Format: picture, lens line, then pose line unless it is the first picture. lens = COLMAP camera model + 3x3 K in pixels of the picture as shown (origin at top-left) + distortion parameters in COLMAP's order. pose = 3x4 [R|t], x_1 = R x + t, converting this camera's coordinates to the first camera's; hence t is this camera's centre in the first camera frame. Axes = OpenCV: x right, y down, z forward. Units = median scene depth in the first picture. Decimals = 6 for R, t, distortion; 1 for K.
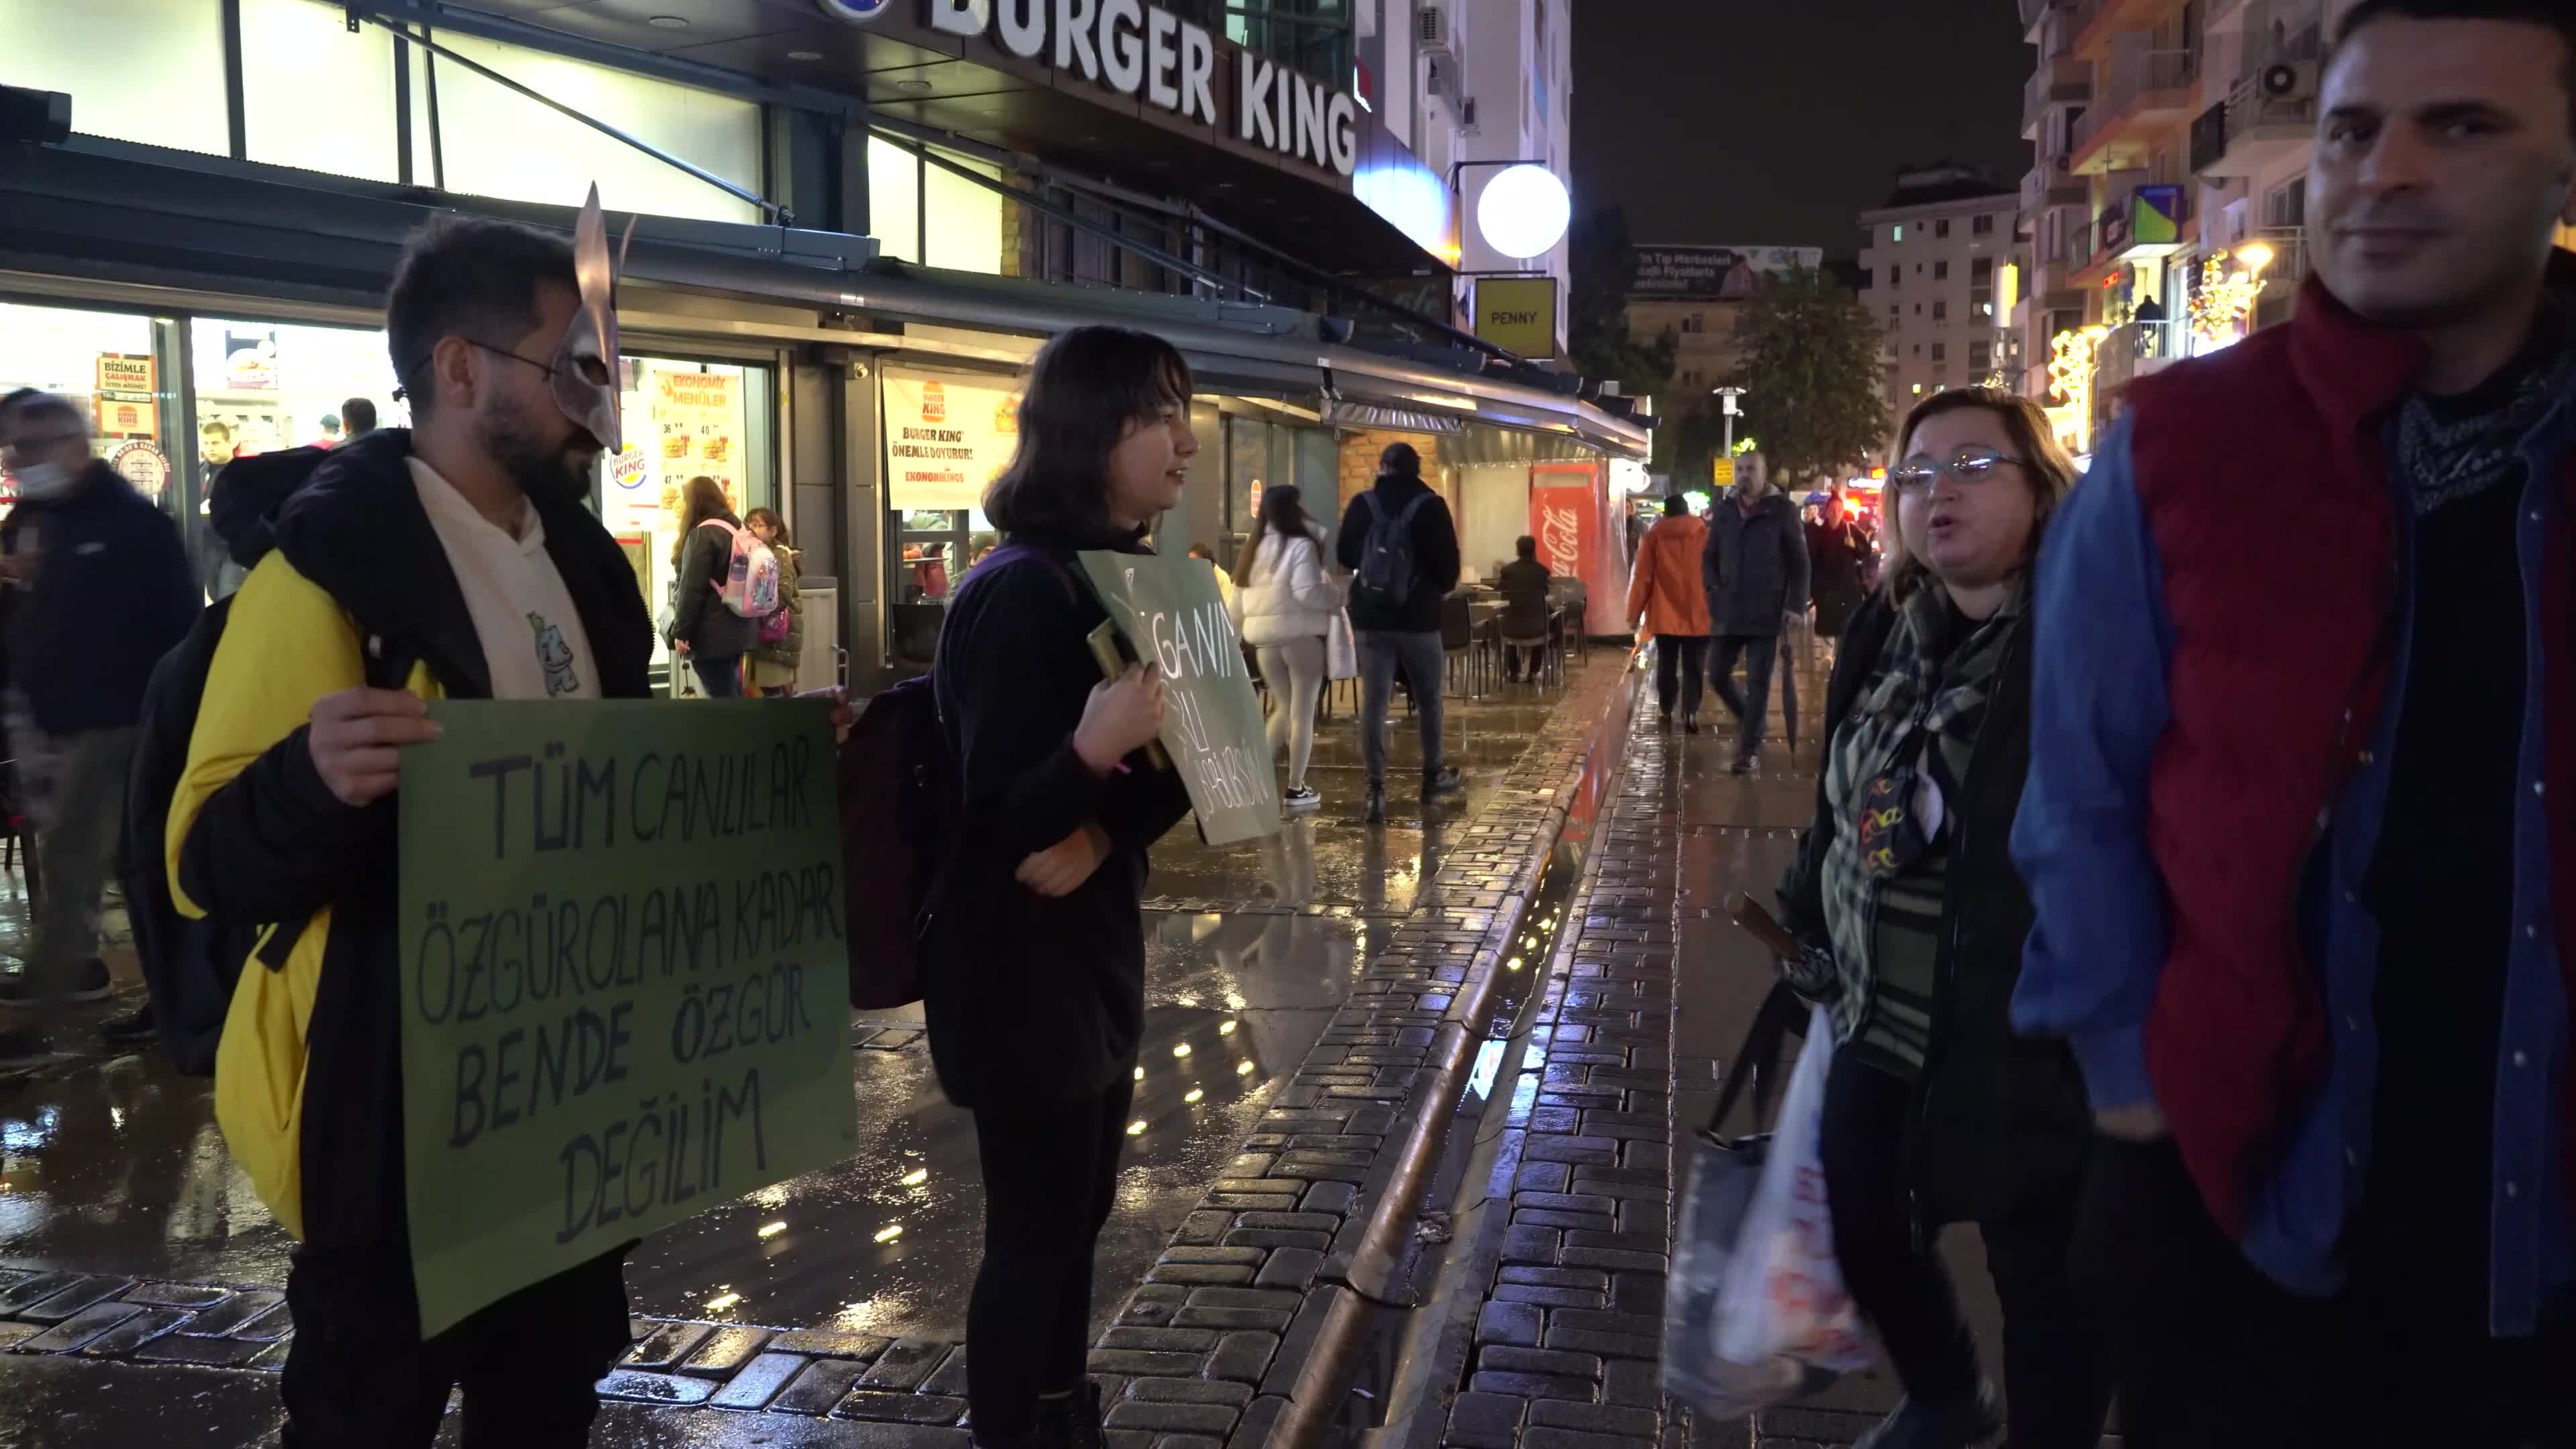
lens RADIAL K [[2080.4, 0, 1300.1], [0, 2080.4, 725.0], [0, 0, 1]] dist [0.005707, -0.004955]
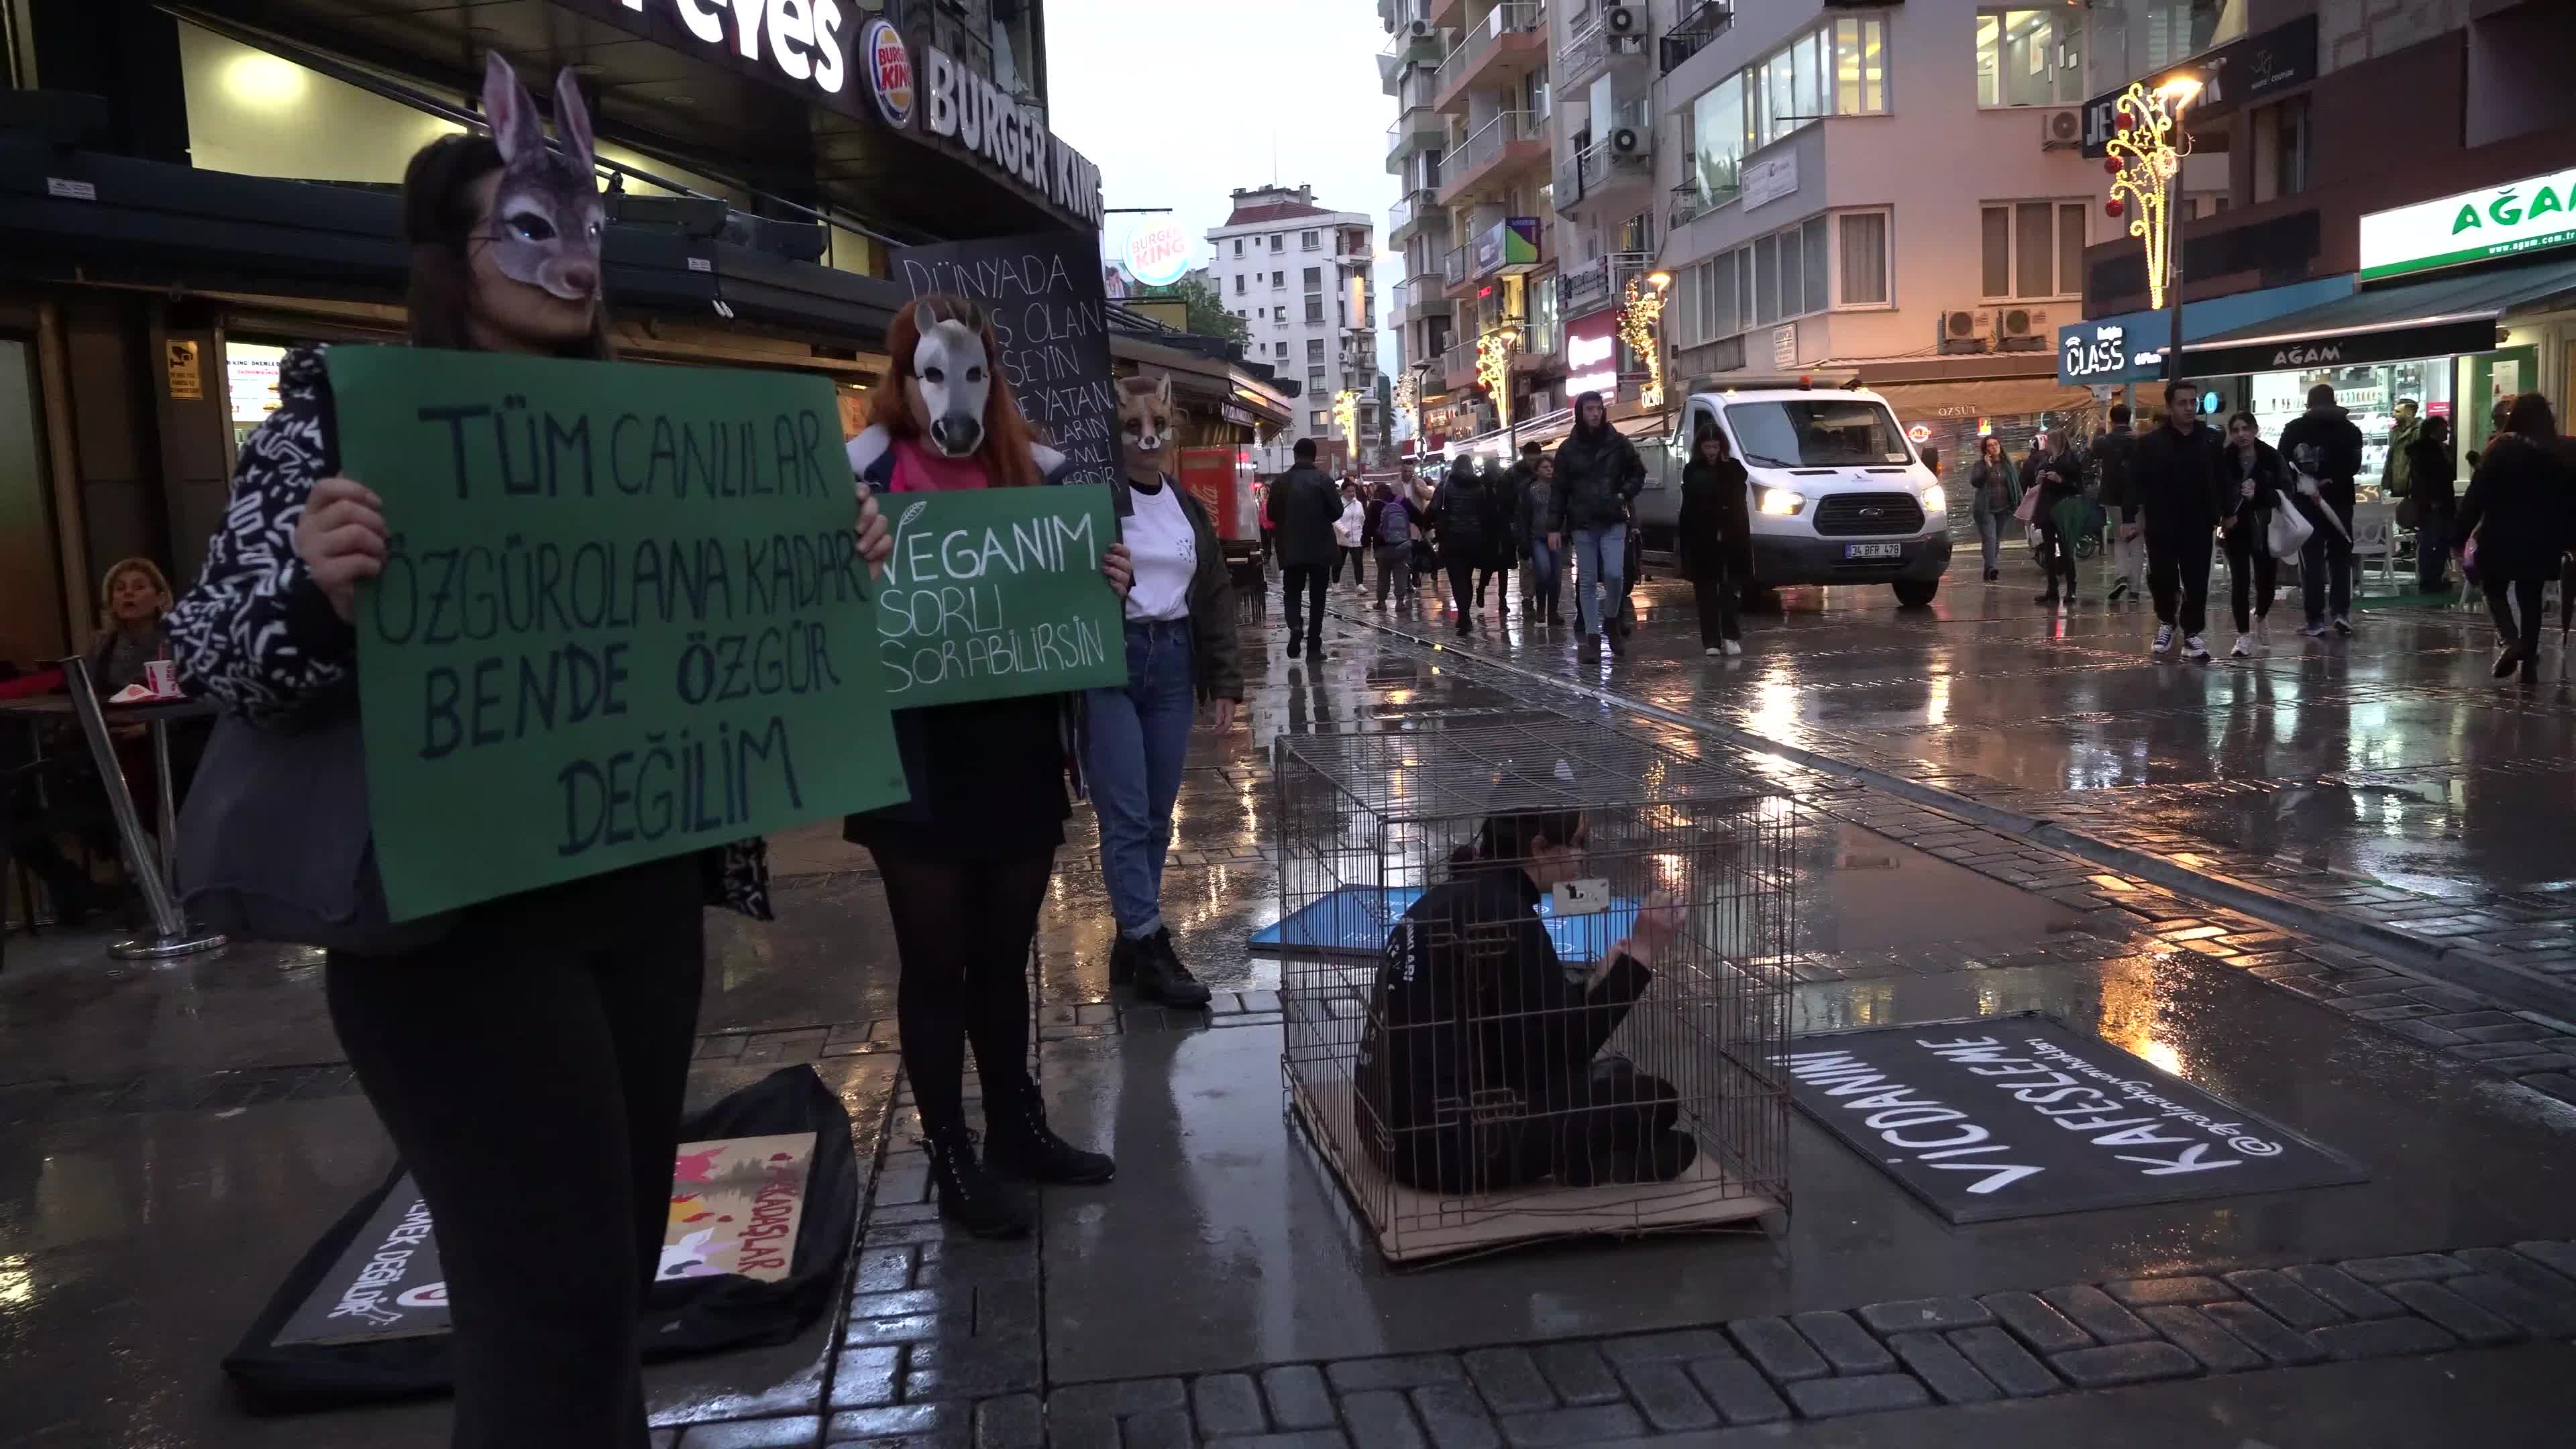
lens RADIAL K [[1998.2, 0, 1293.5], [0, 1998.2, 711.8], [0, 0, 1]] dist [-0.001070, 0.001682]
pose [[0.942192, -0.078223, 0.325815, -0.298678], [0.078115, 0.996854, 0.013436, 0.026642], [-0.325841, 0.012792, 0.945338, -0.206298]]
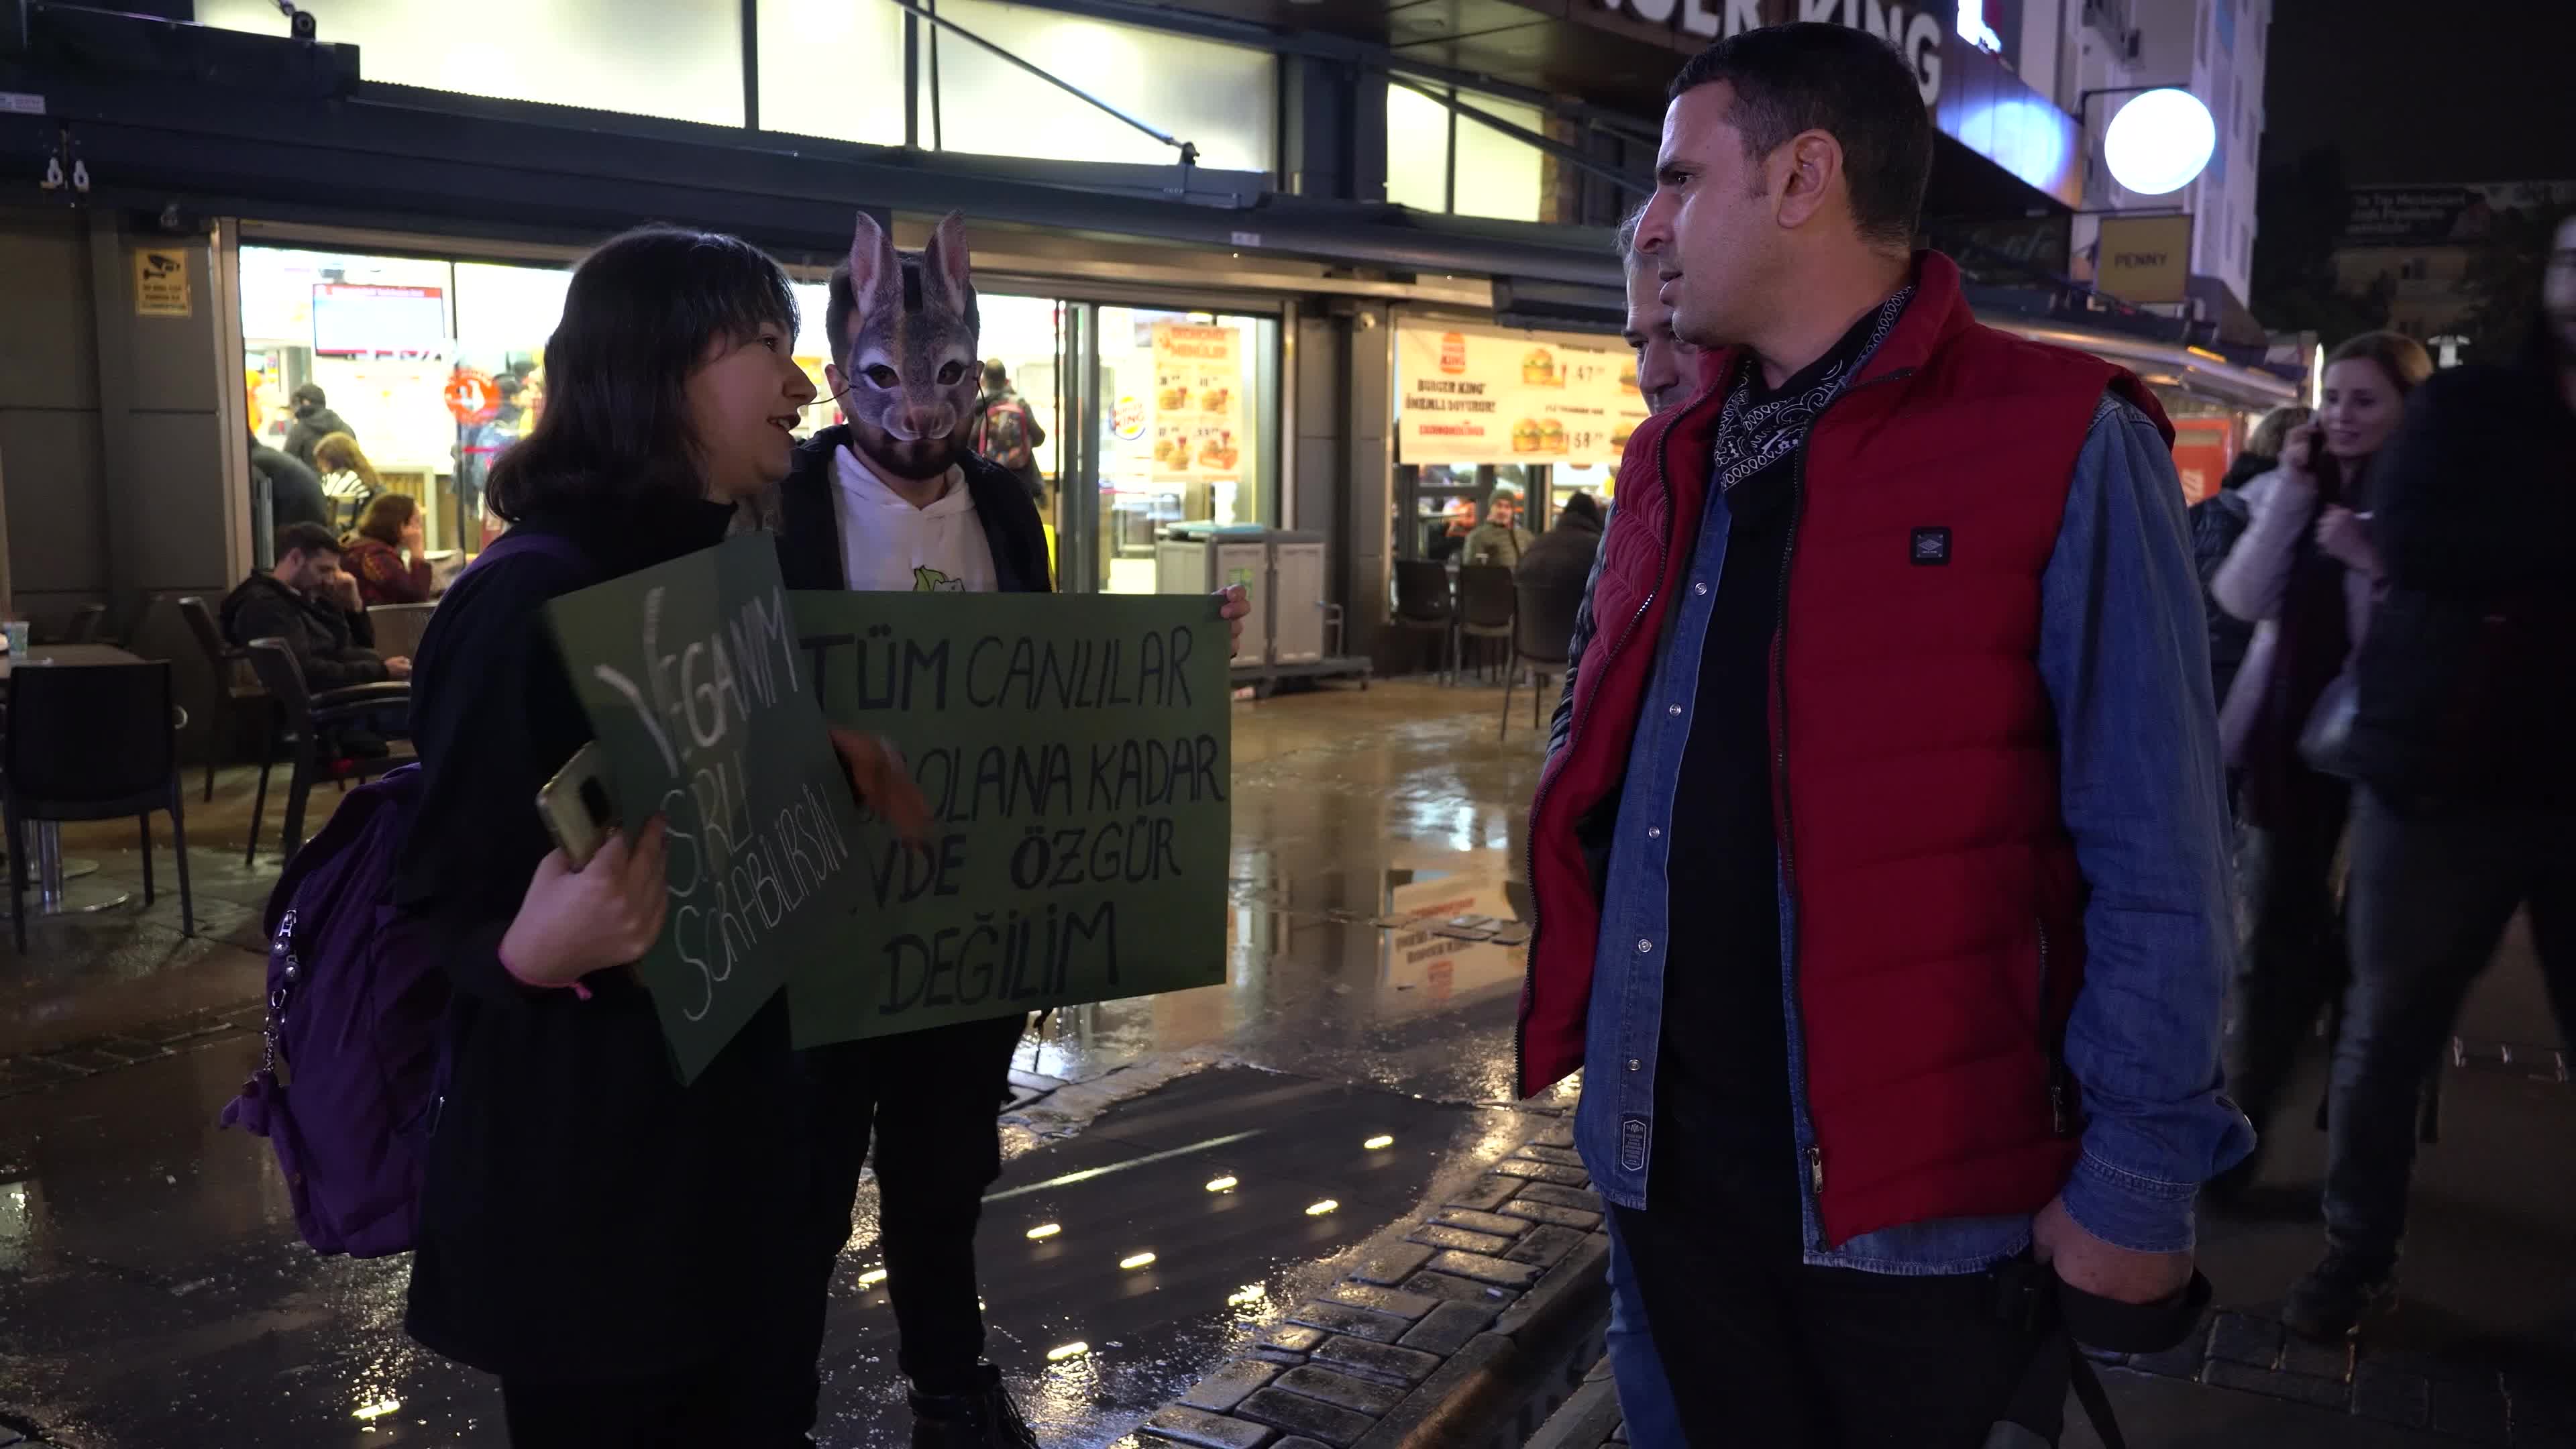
lens RADIAL K [[1919.9, 0, 1341.6], [0, 1919.9, 715.4], [0, 0, 1]] dist [-0.059175, 0.095314]
pose [[0.945236, 0.052342, -0.322165, 0.064413], [-0.042818, 0.998413, 0.036583, -0.014438], [0.323568, -0.020785, 0.945977, 0.114896]]
